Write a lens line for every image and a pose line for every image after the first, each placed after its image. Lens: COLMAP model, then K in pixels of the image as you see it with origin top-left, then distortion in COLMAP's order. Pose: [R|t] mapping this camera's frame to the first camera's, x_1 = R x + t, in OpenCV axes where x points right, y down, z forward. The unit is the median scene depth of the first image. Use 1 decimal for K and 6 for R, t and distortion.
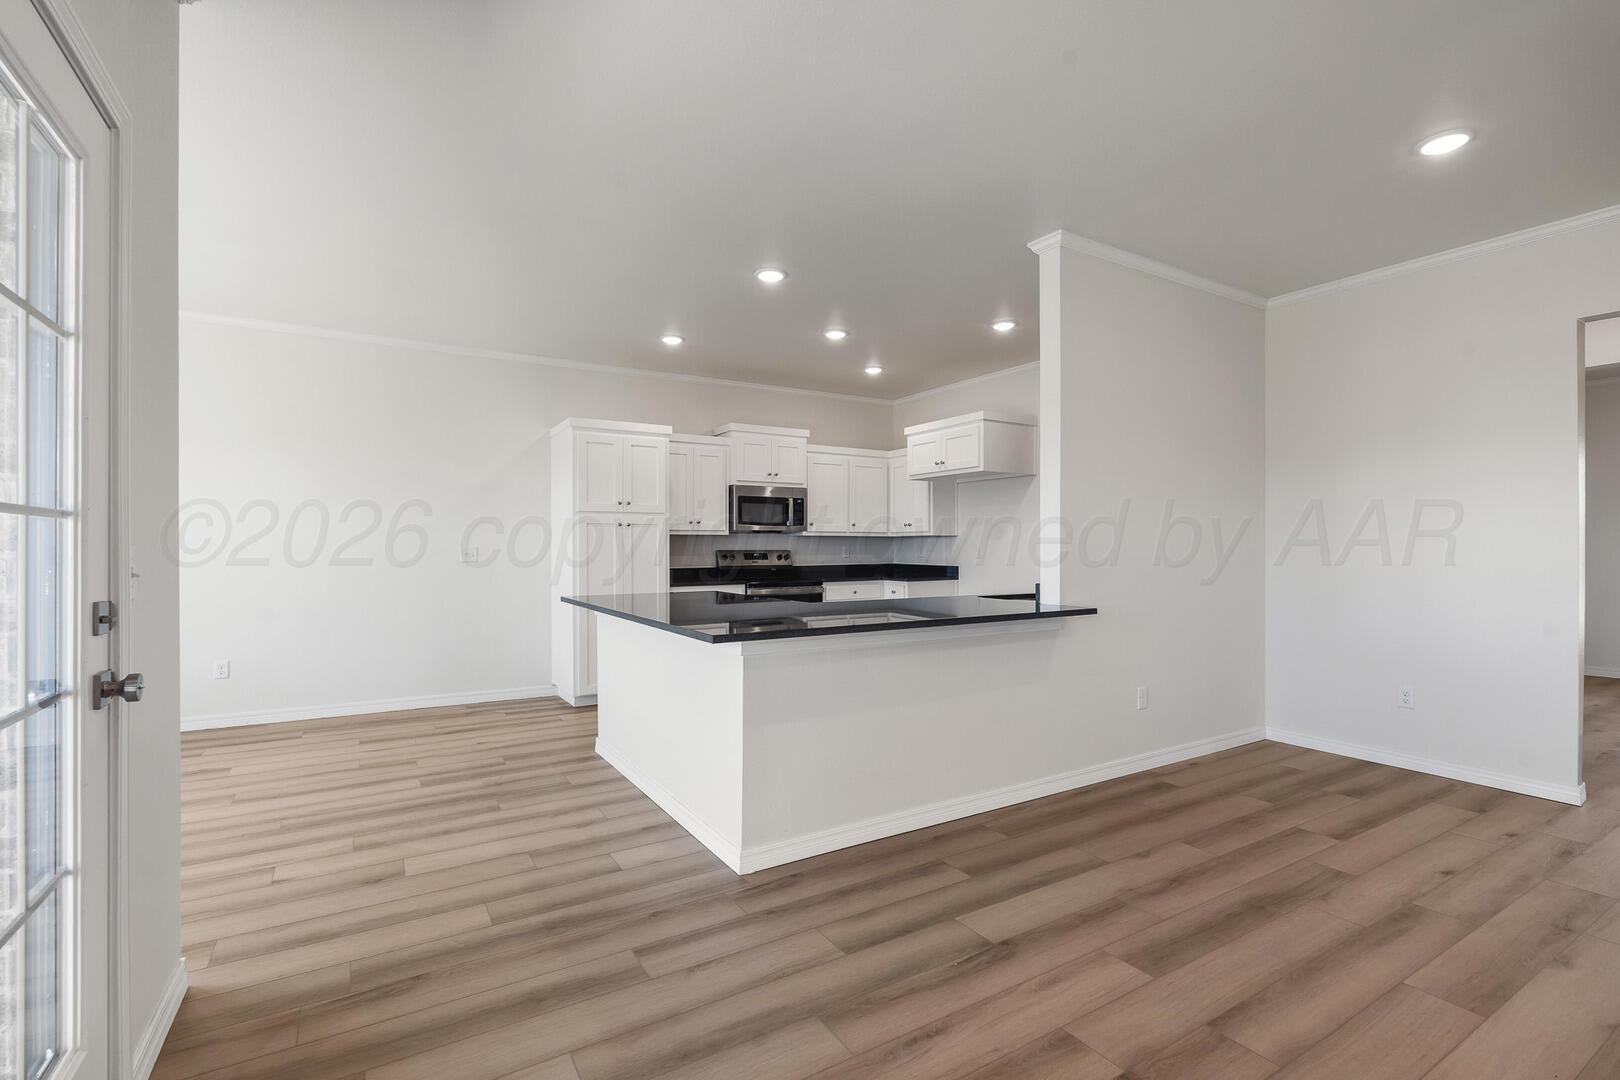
lens RADIAL K [[733.9, 0, 806.7], [0, 733.9, 543.9], [0, 0, 1]] dist [-0.004565, 0.000153]
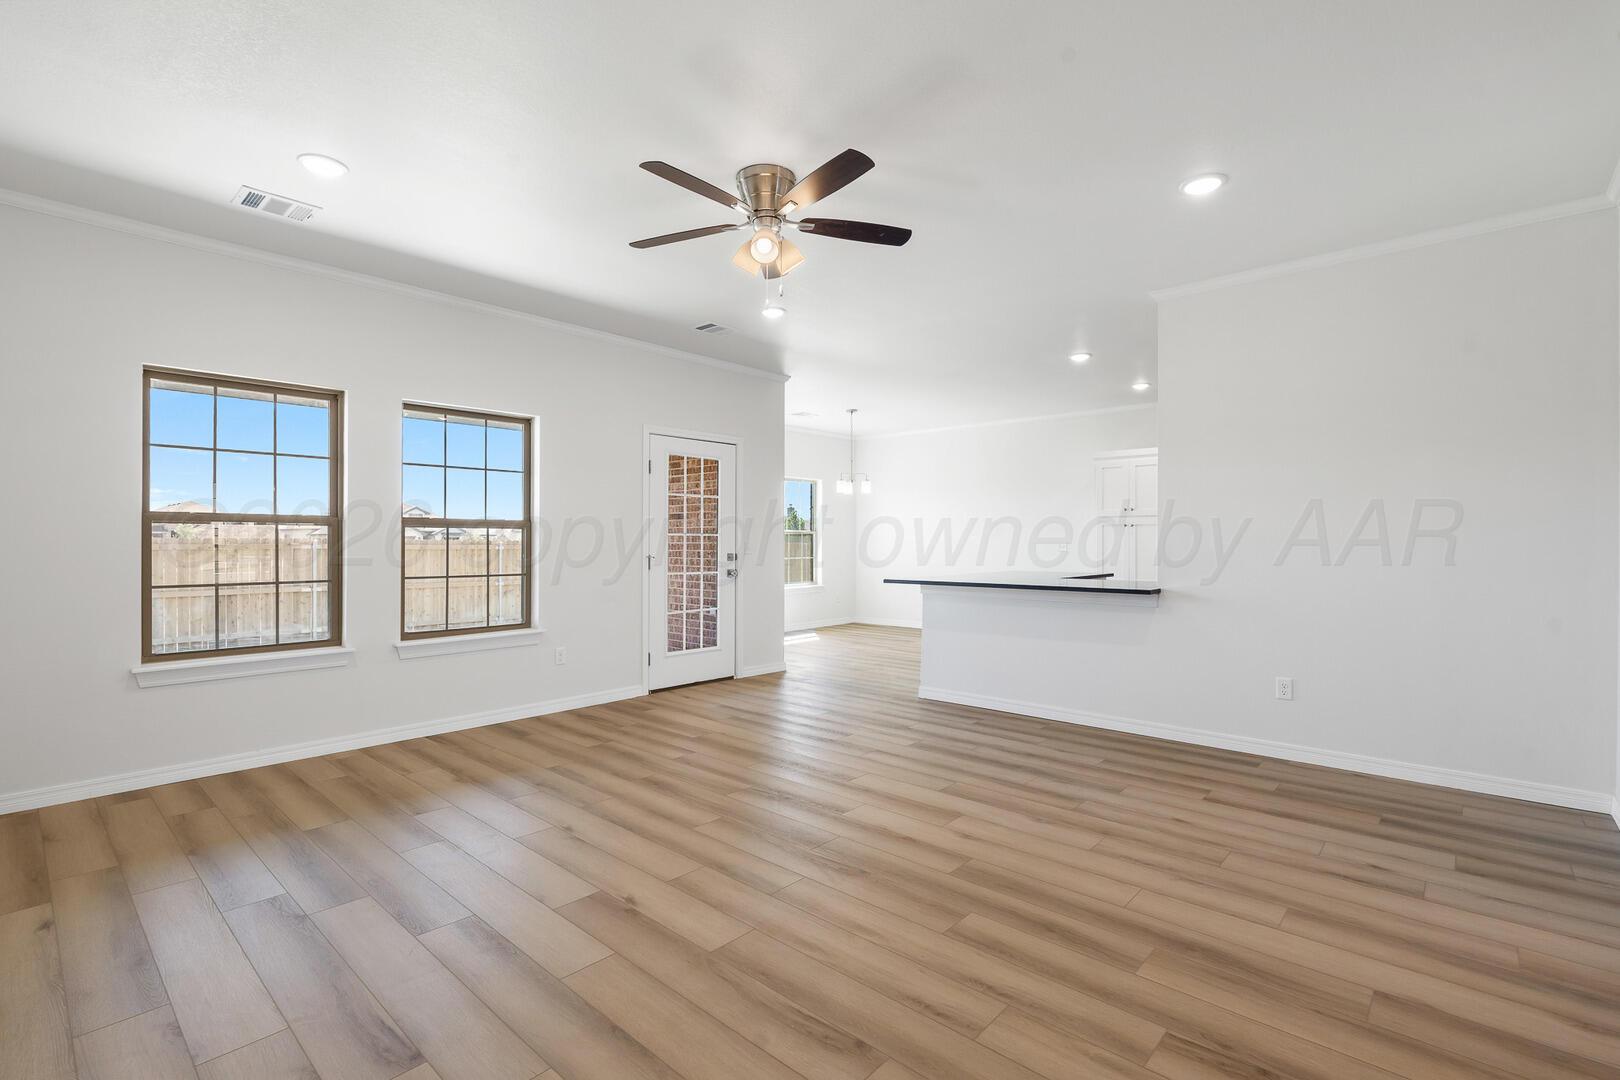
lens RADIAL K [[733.9, 0, 806.7], [0, 733.9, 543.9], [0, 0, 1]] dist [-0.004565, 0.000153]
pose [[0.285237, 0.004721, -0.958445, 1.297656], [0.006766, 0.999953, 0.006939, -0.007698], [0.958433, -0.008464, 0.285192, 0.060166]]
